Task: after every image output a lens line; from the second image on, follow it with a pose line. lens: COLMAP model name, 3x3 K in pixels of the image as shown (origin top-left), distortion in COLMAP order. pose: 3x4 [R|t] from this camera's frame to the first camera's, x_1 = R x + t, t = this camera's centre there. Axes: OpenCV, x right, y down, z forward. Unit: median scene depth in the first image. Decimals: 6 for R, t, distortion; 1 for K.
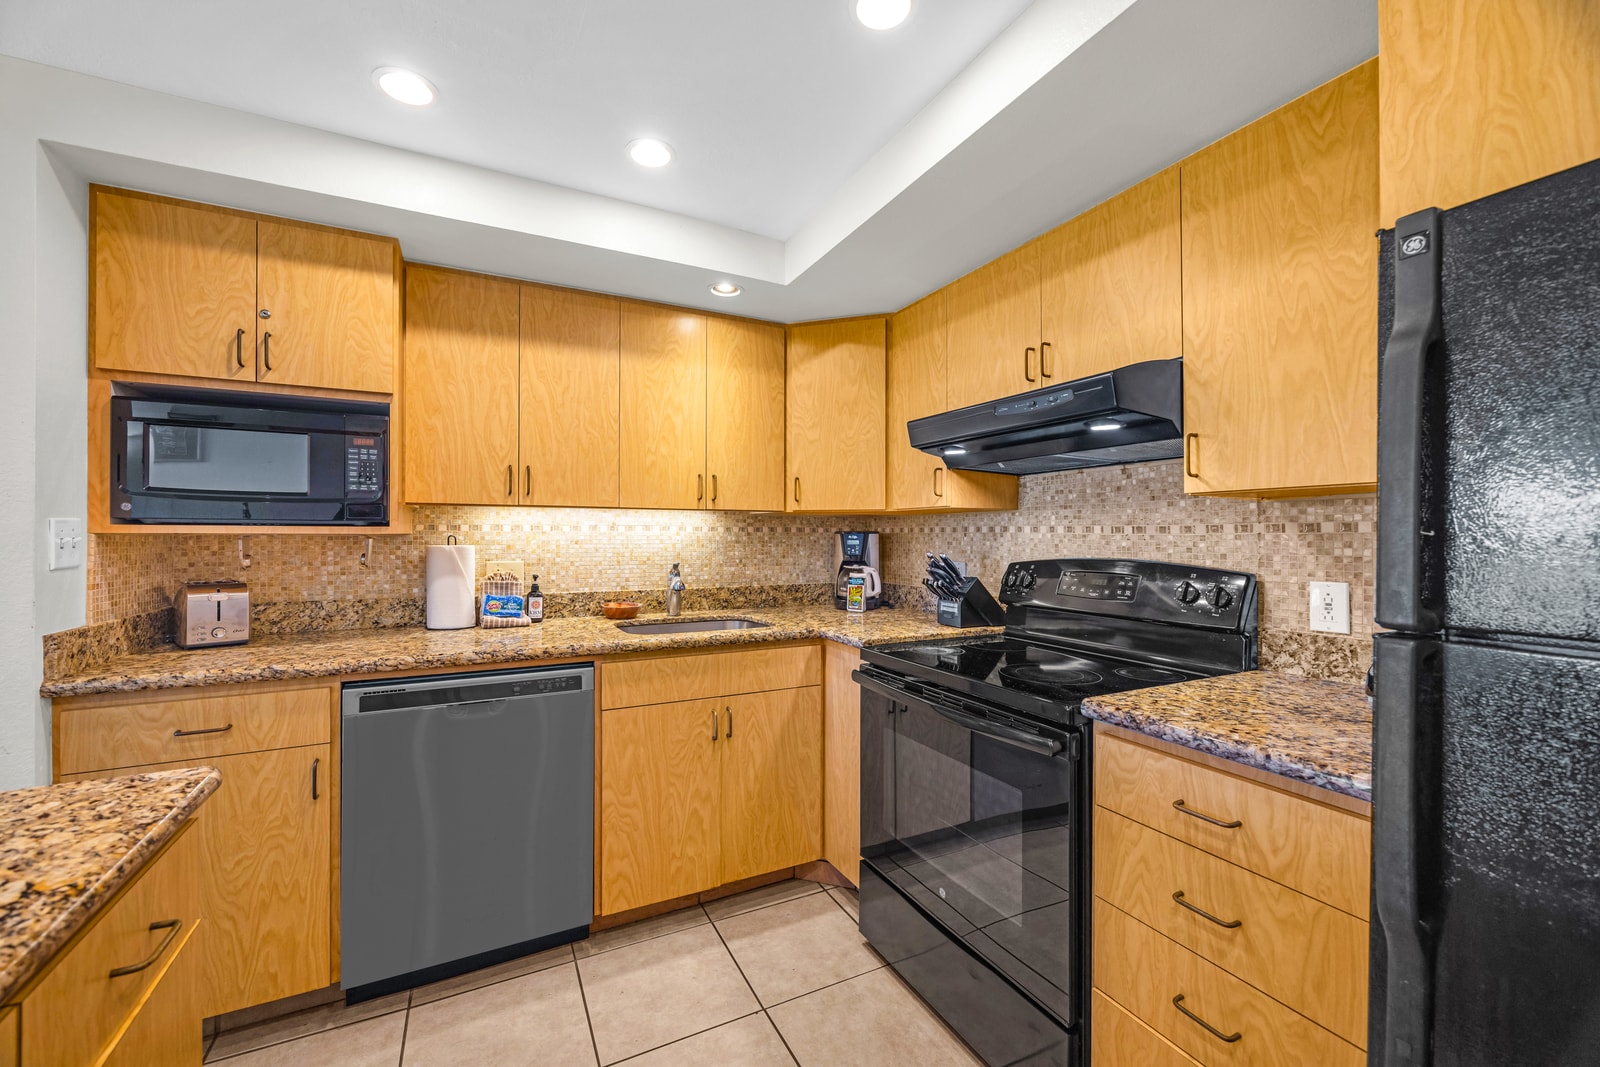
lens RADIAL K [[610.3, 0, 767.2], [0, 610.3, 534.3], [0, 0, 1]] dist [-0.001588, -0.000587]
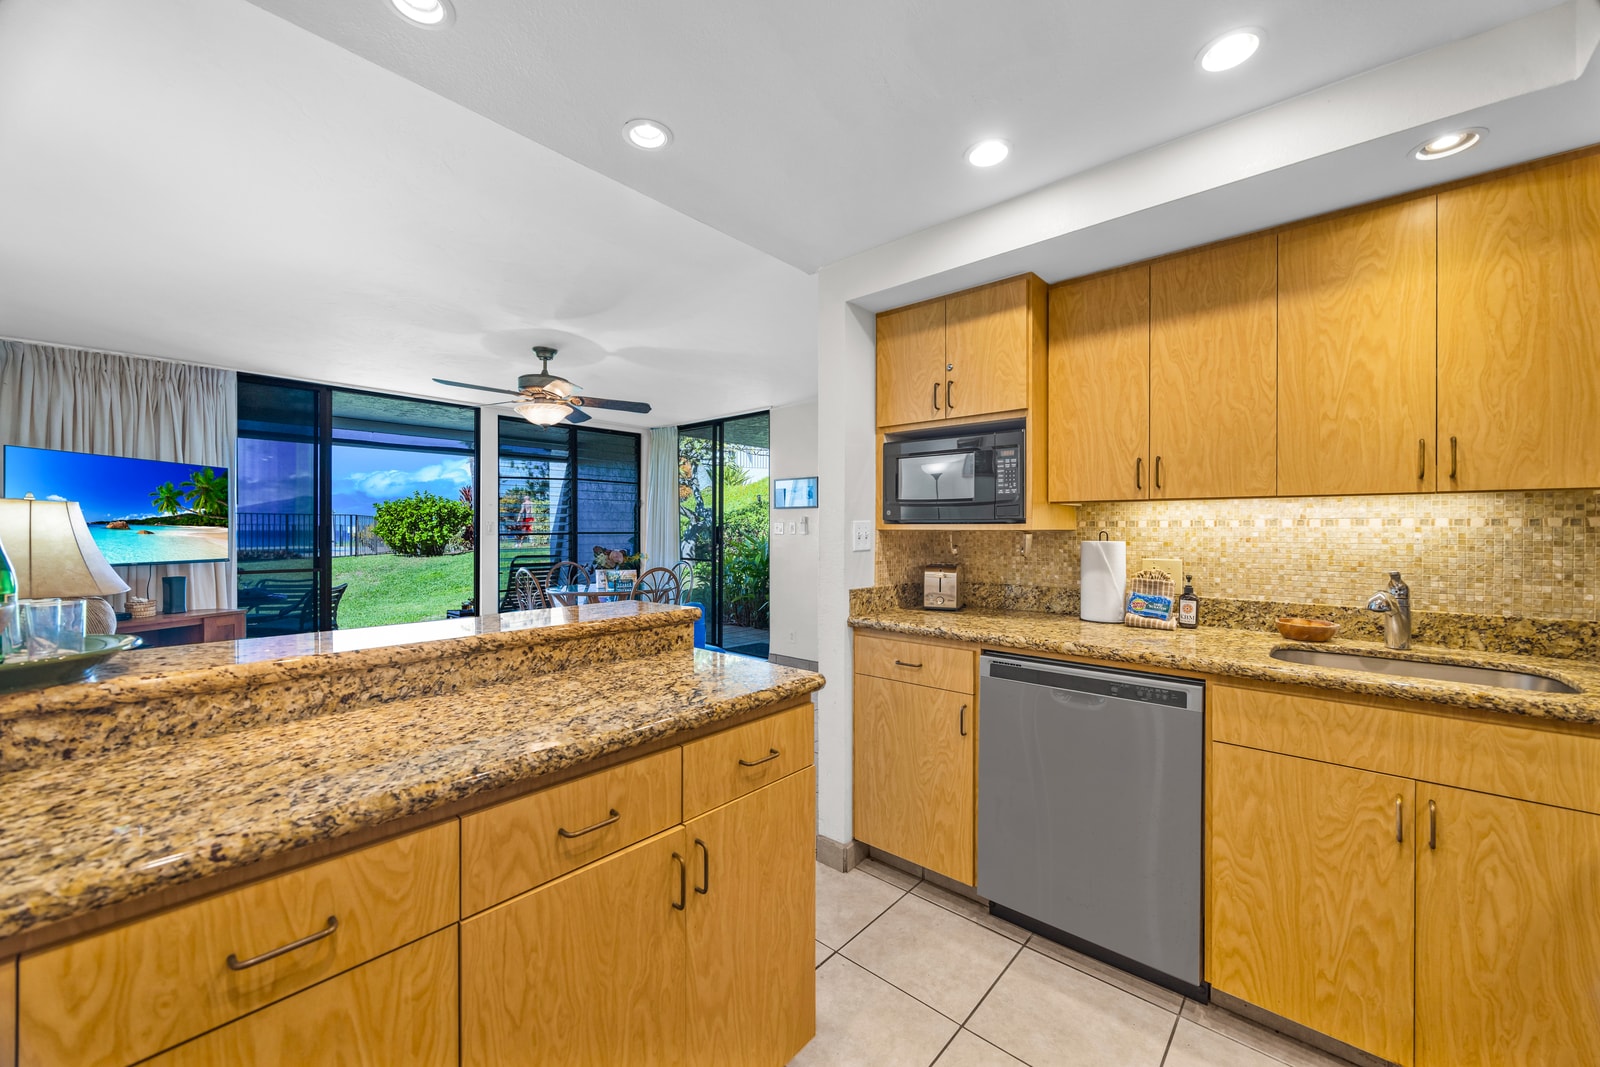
lens RADIAL K [[610.3, 0, 800.2], [0, 610.3, 529.5], [0, 0, 1]] dist [-0.001588, -0.000587]
pose [[0.400382, -0.001171, -0.916348, 0.254155], [0.000174, 0.999999, -0.001202, -0.000312], [0.916348, 0.000322, 0.400382, 0.138463]]
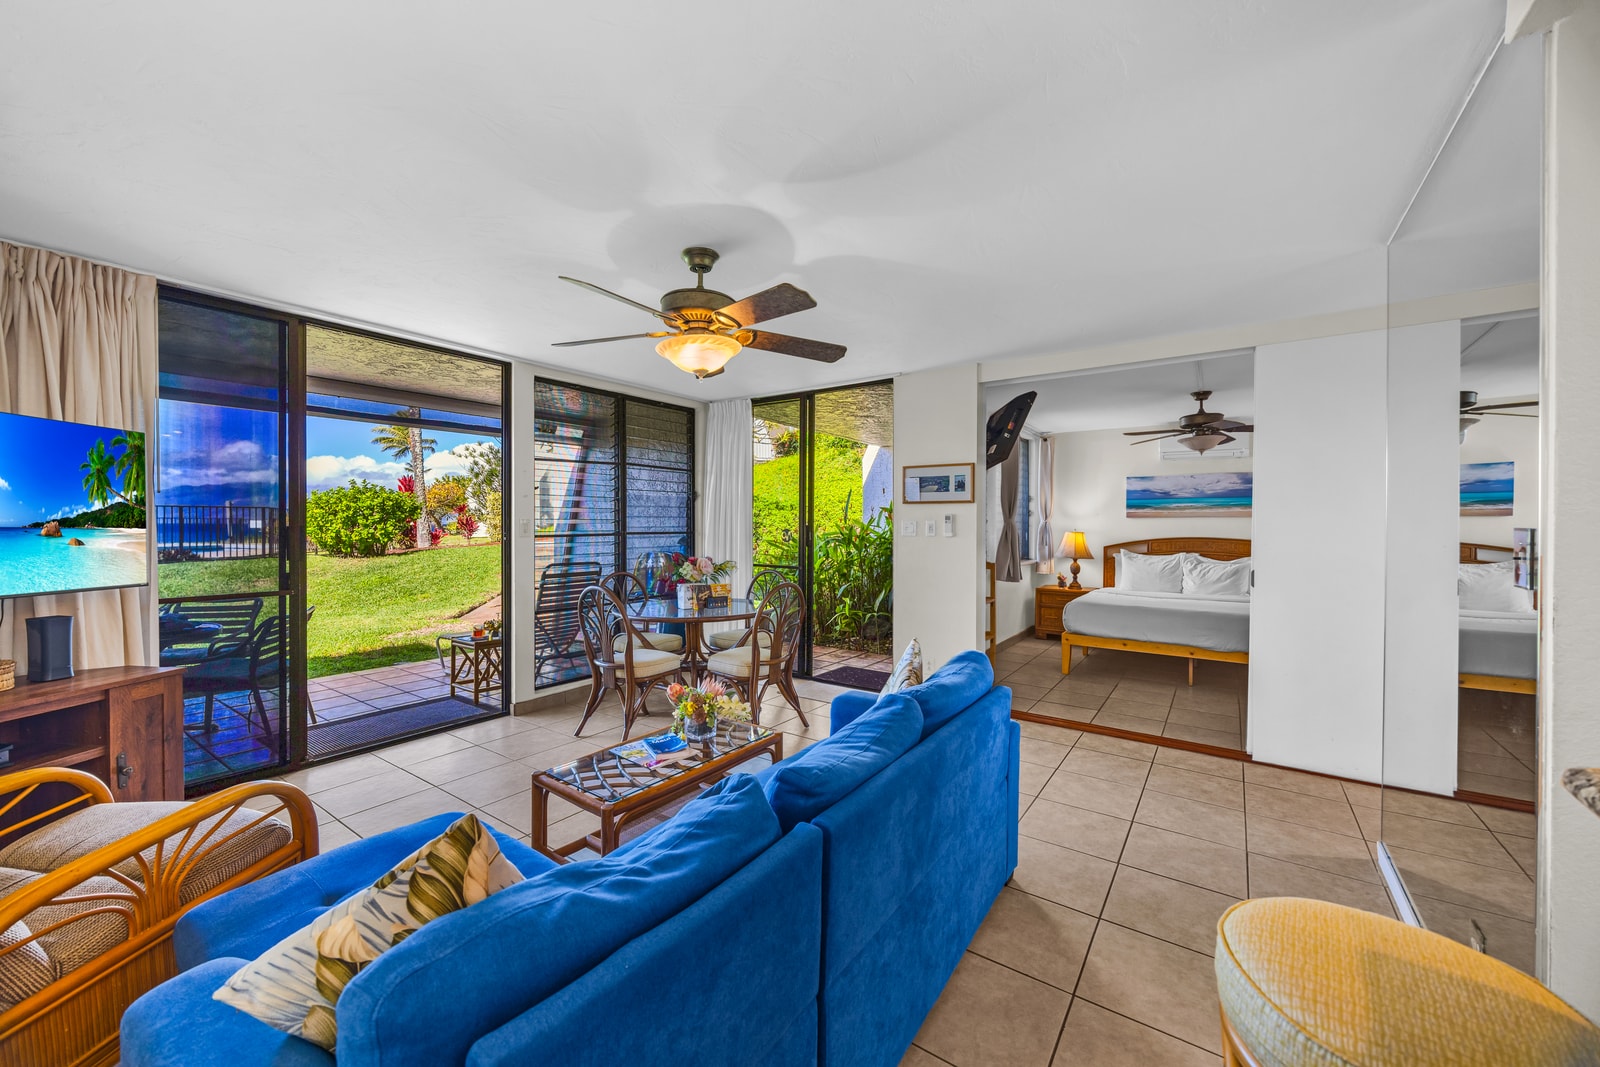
lens RADIAL K [[610.3, 0, 804.4], [0, 610.3, 528.6], [0, 0, 1]] dist [-0.001588, -0.000587]
pose [[0.499310, 0.006679, -0.866398, -0.696250], [-0.001731, 0.999976, 0.006711, -0.025910], [0.866422, -0.001852, 0.499309, -0.282548]]
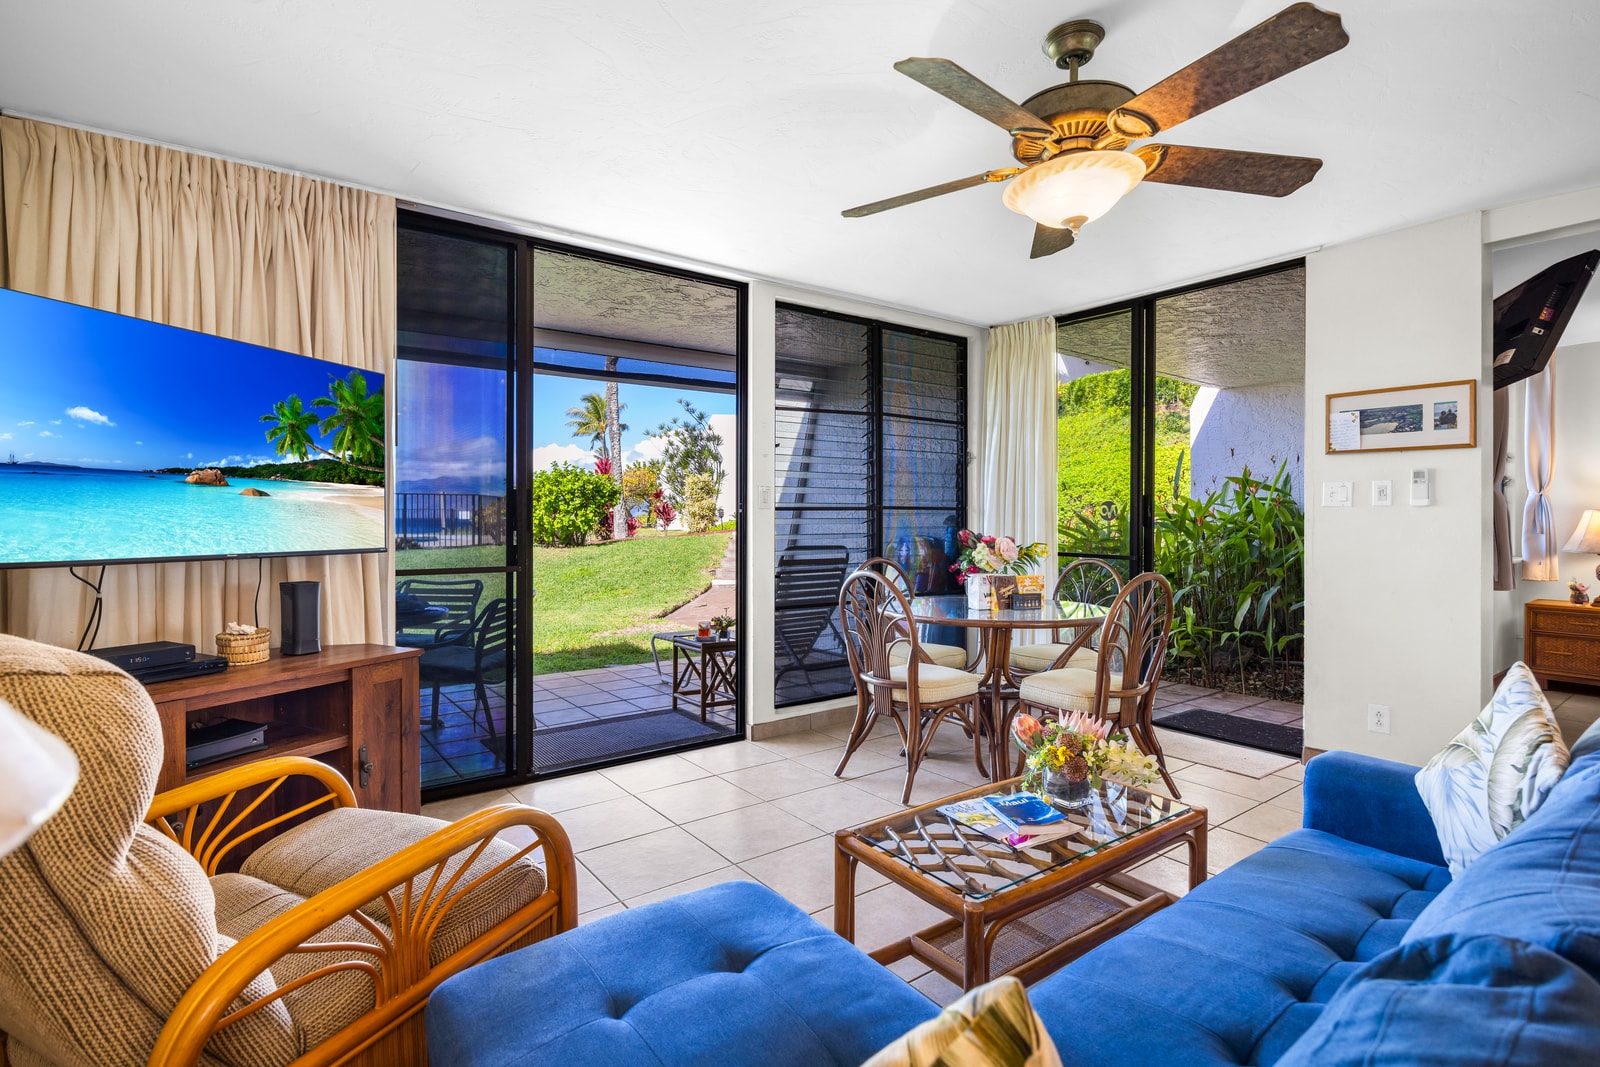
lens RADIAL K [[767.0, 0, 795.9], [0, 767.0, 517.5], [0, 0, 1]] dist [-0.006041, 0.000129]
pose [[0.199124, -0.000435, -0.979974, -1.001020], [0.000206, 1.000000, -0.000402, 0.045650], [0.979974, -0.000121, 0.199124, -0.394155]]
